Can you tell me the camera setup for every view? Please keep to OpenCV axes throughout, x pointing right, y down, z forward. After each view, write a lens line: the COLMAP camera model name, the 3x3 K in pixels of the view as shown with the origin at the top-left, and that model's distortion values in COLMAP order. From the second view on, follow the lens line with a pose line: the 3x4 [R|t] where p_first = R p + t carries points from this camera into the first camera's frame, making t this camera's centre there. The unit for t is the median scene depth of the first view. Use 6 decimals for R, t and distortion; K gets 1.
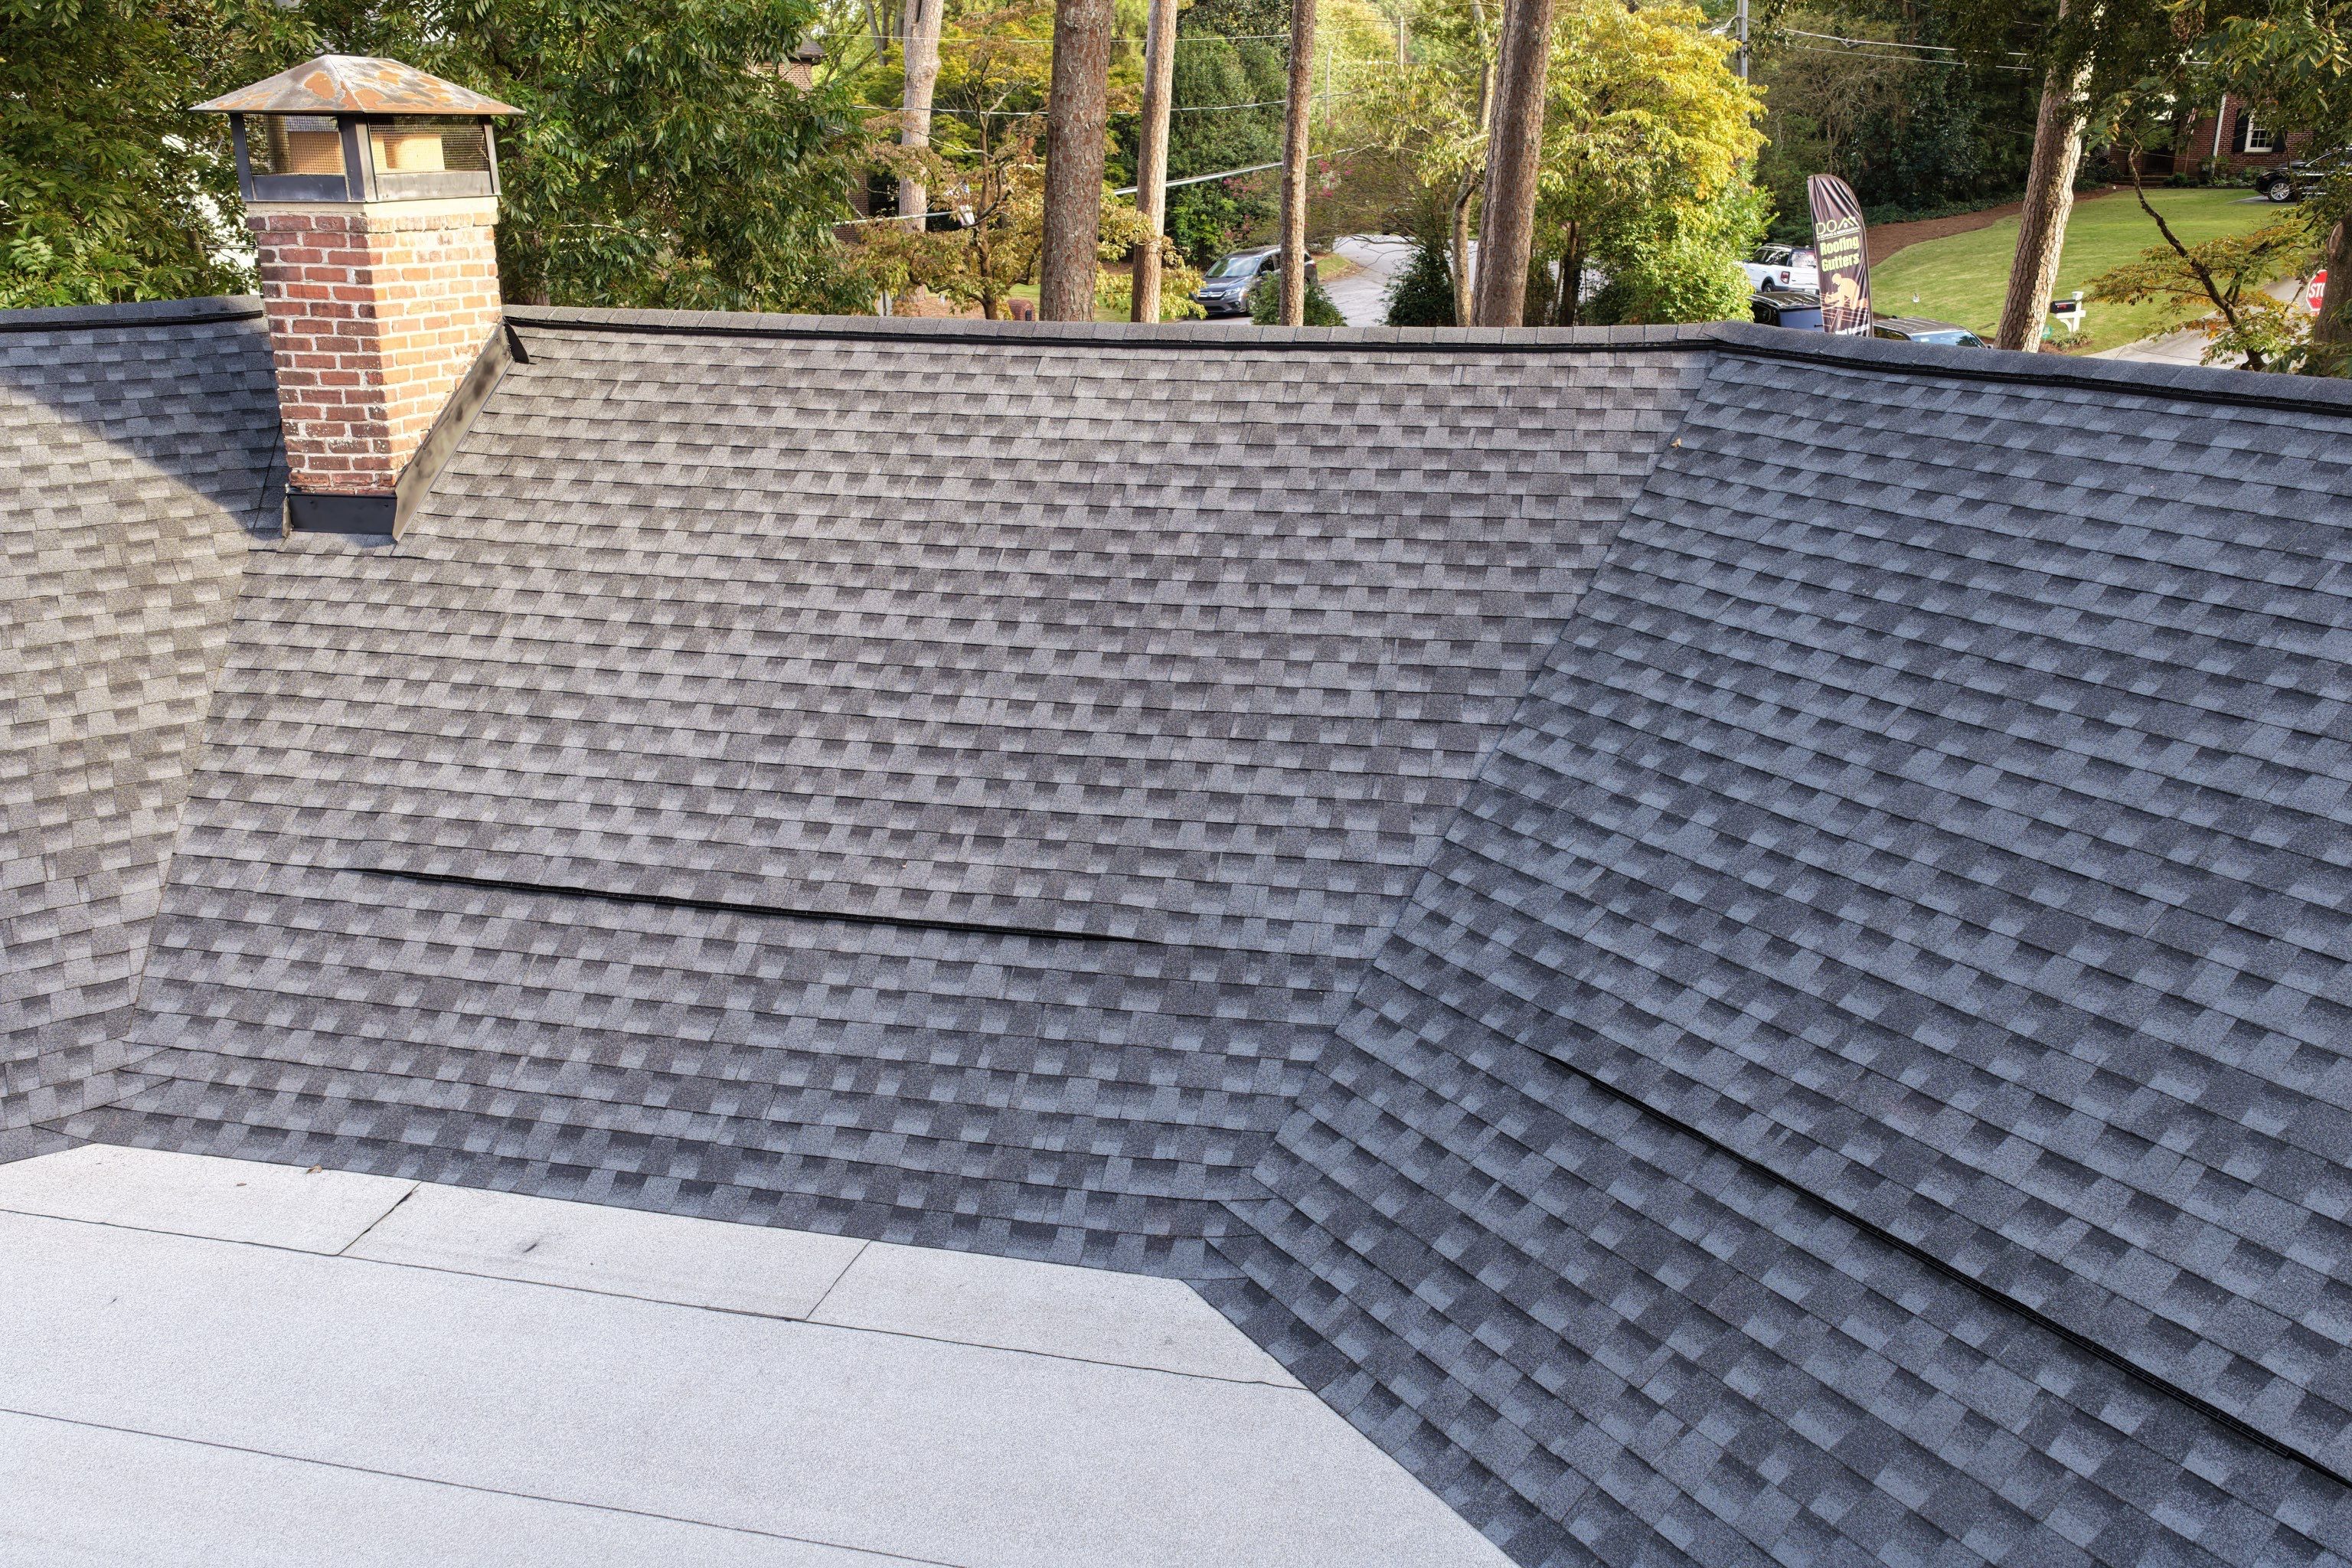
lens RADIAL K [[1948.1, 0, 1183.9], [0, 1948.1, 778.9], [0, 0, 1]] dist [-0.016595, 0.037886]
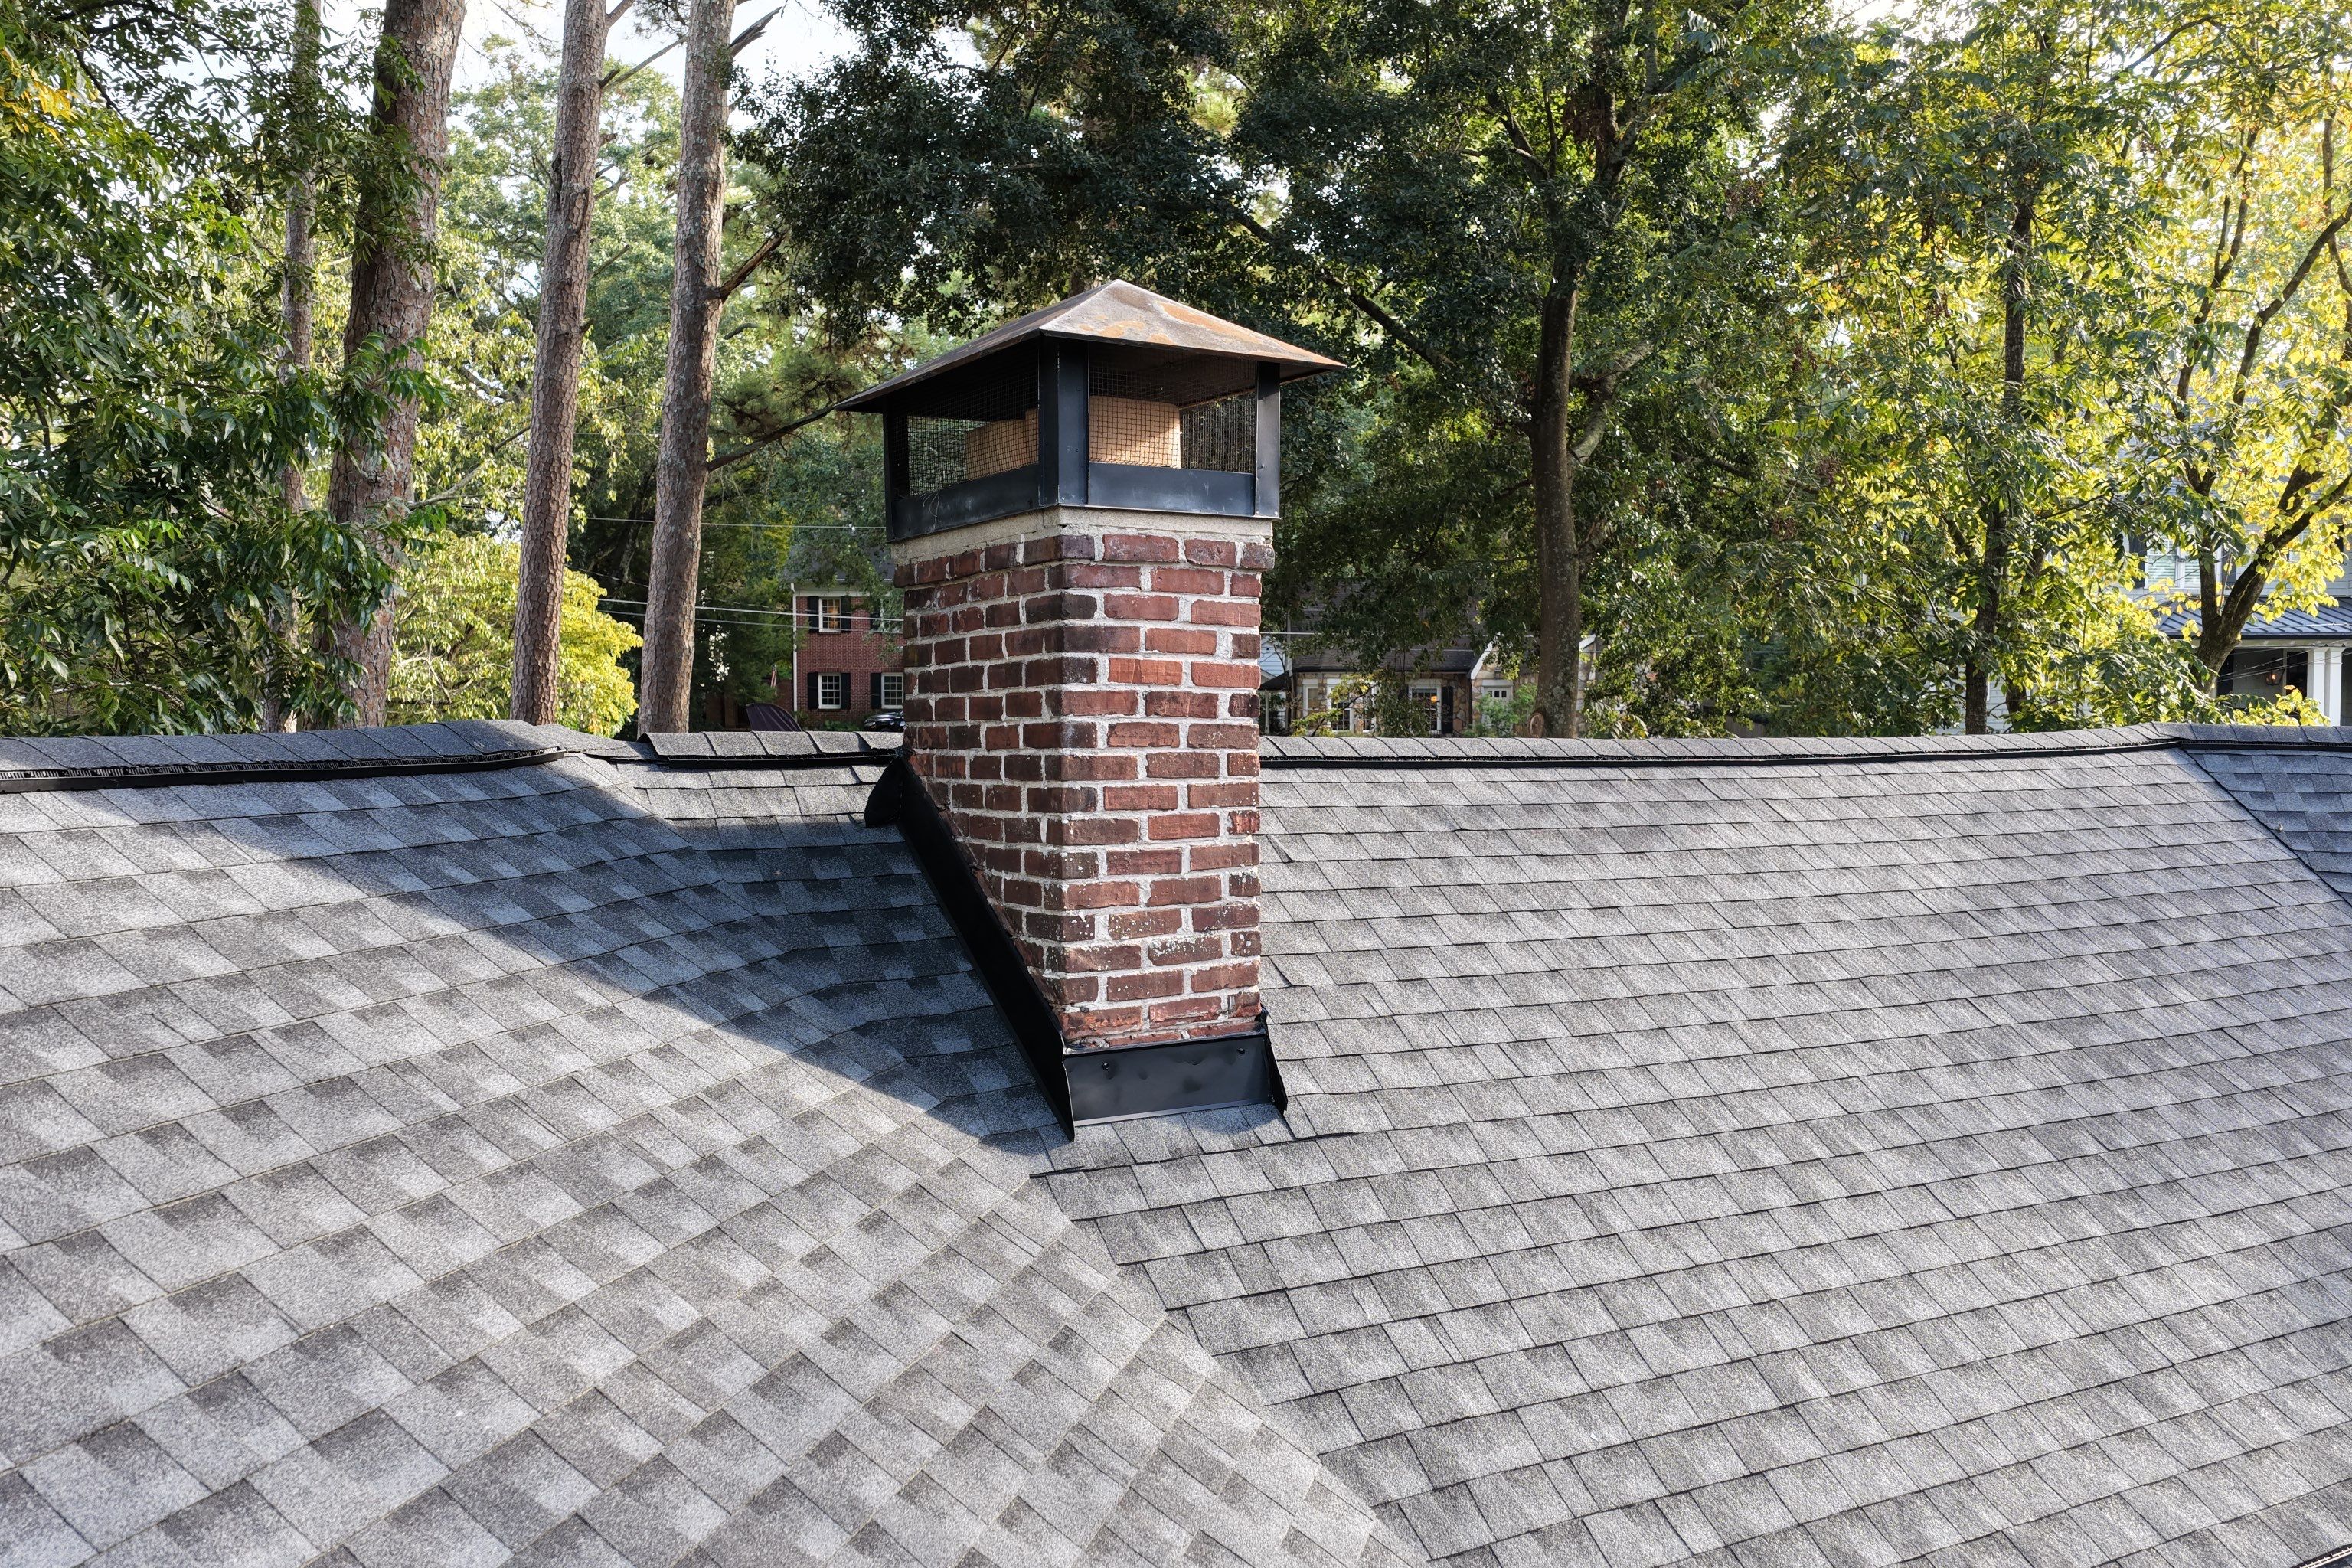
lens RADIAL K [[1948.1, 0, 1180.1], [0, 1948.1, 785.4], [0, 0, 1]] dist [-0.016595, 0.037886]
pose [[0.721884, -0.023232, 0.691624, -0.932936], [0.214072, 0.957911, -0.191261, -0.129792], [-0.658070, 0.286125, 0.696474, 0.709593]]
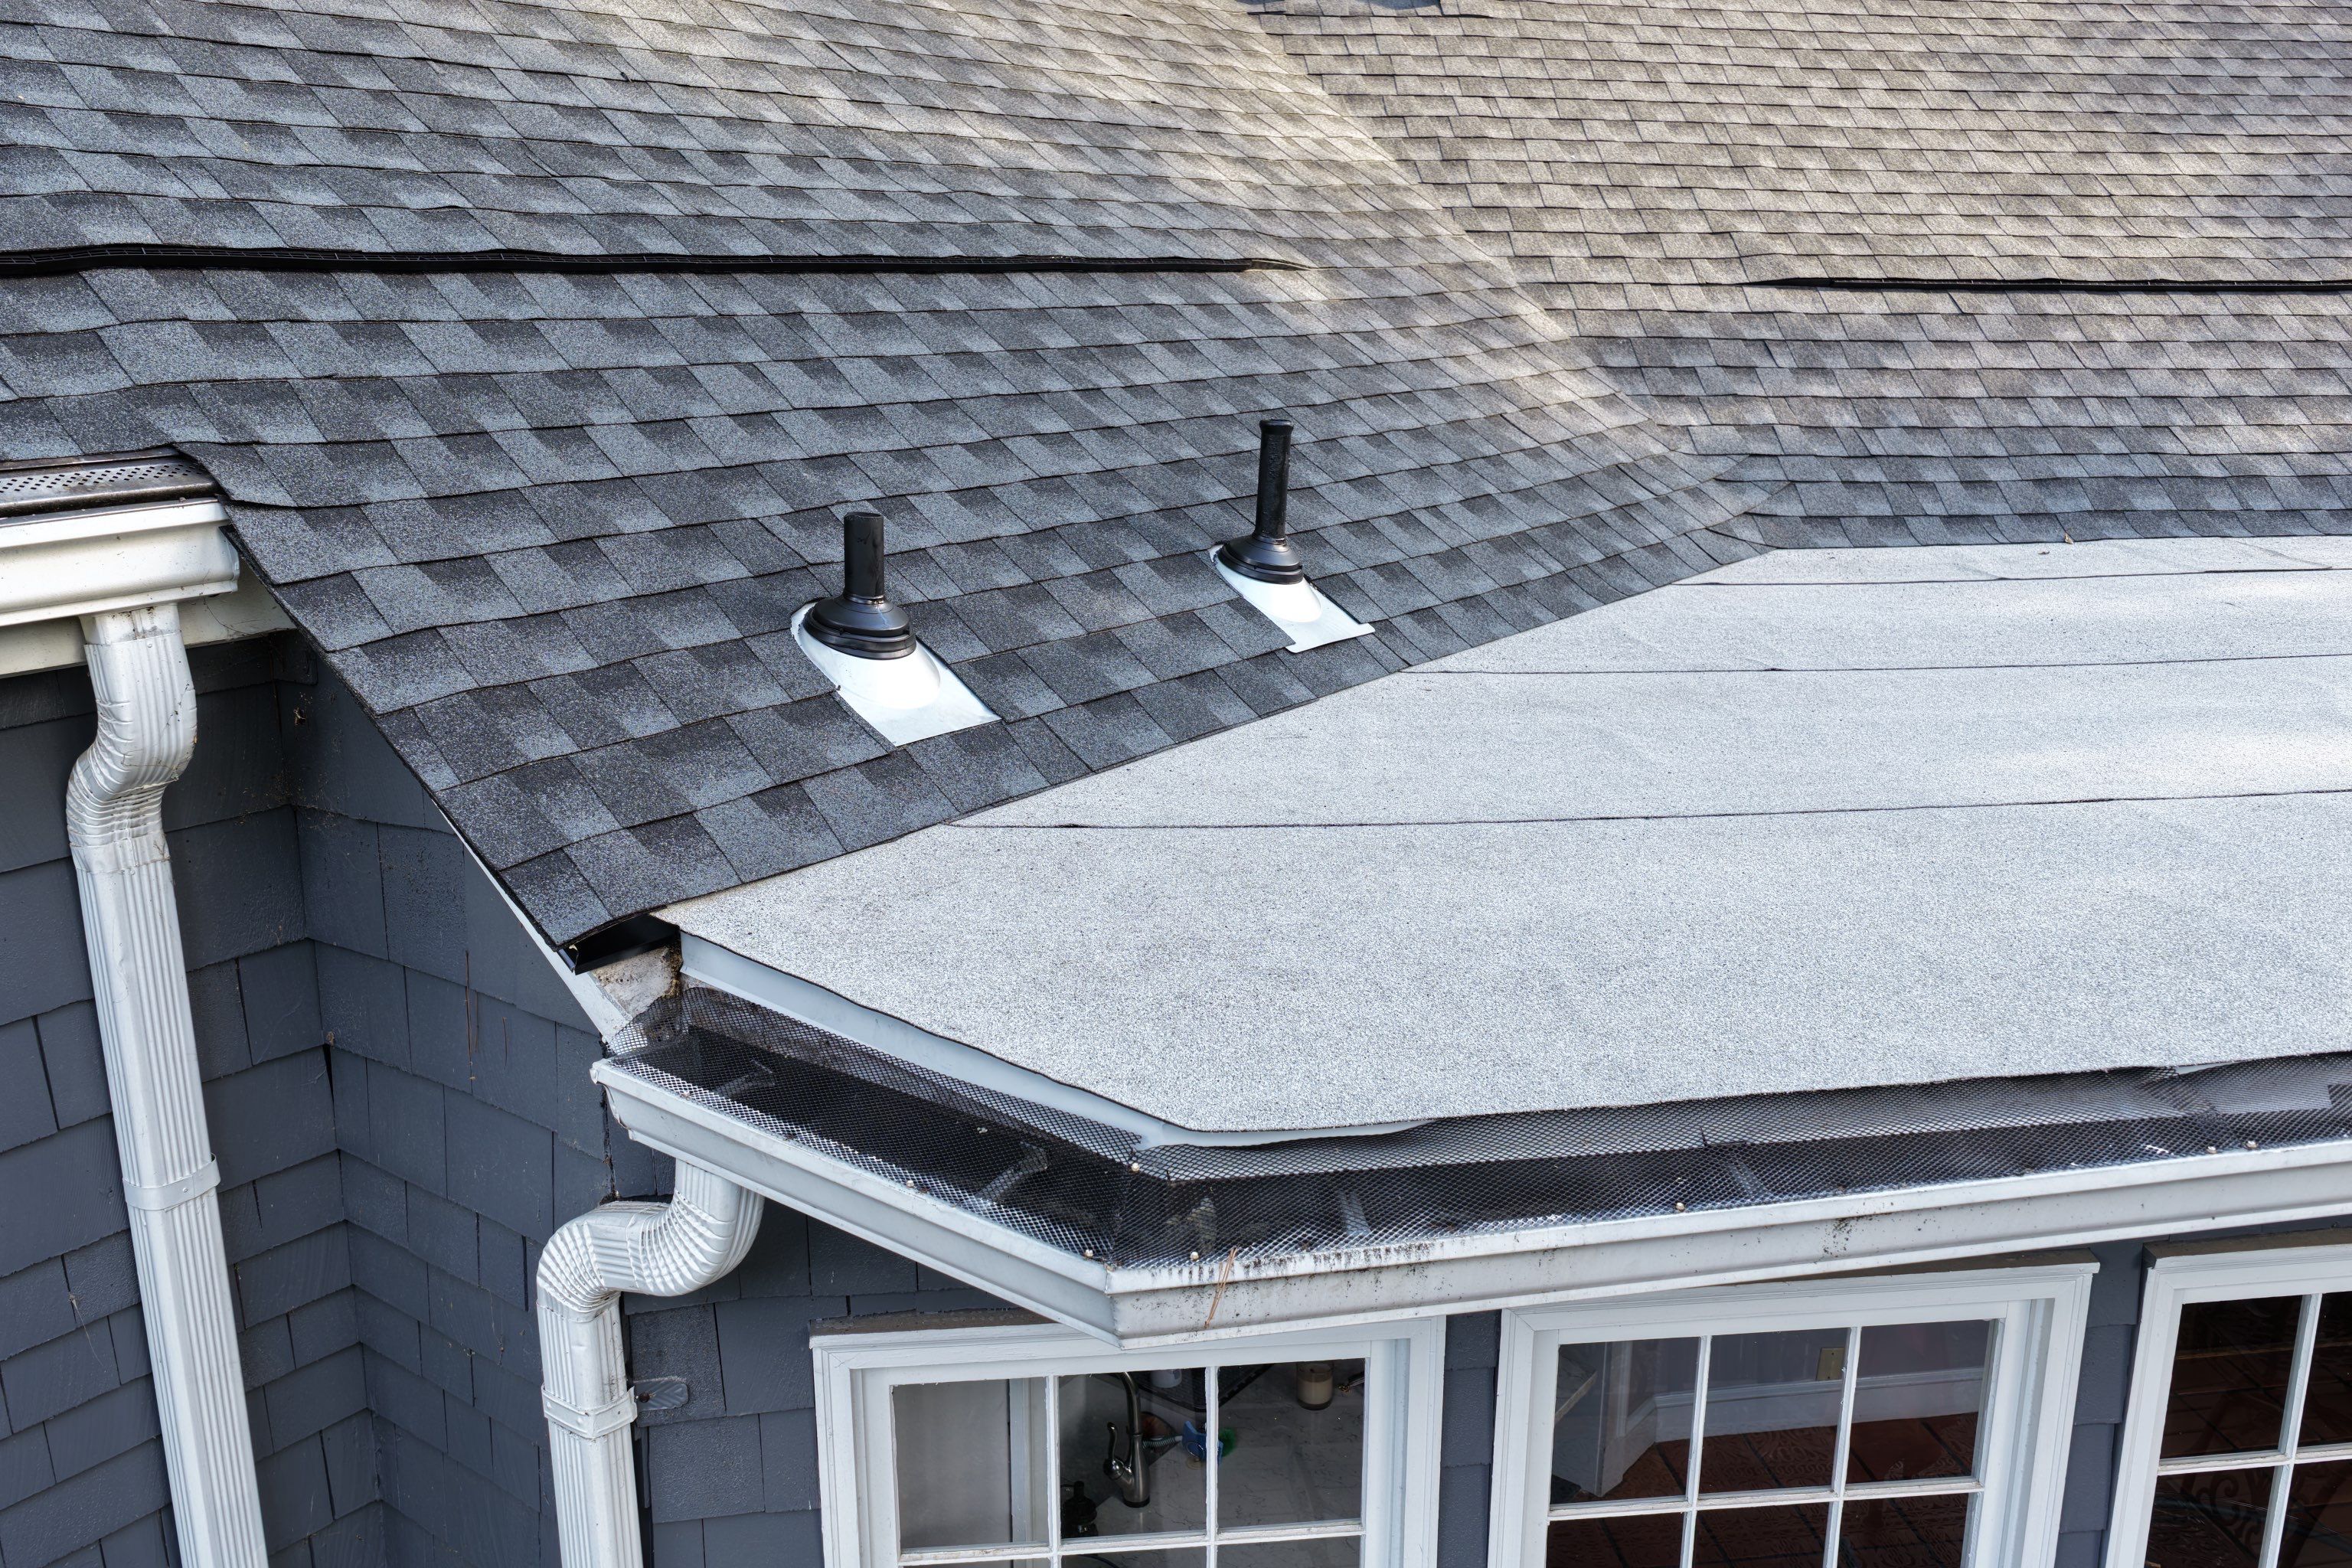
lens RADIAL K [[1948.1, 0, 1172.4], [0, 1948.1, 784.5], [0, 0, 1]] dist [-0.016595, 0.037886]
pose [[0.931308, -0.091953, 0.352436, -0.957474], [0.109606, 0.993510, -0.030418, 0.250930], [-0.347351, 0.066957, 0.935342, 0.348990]]
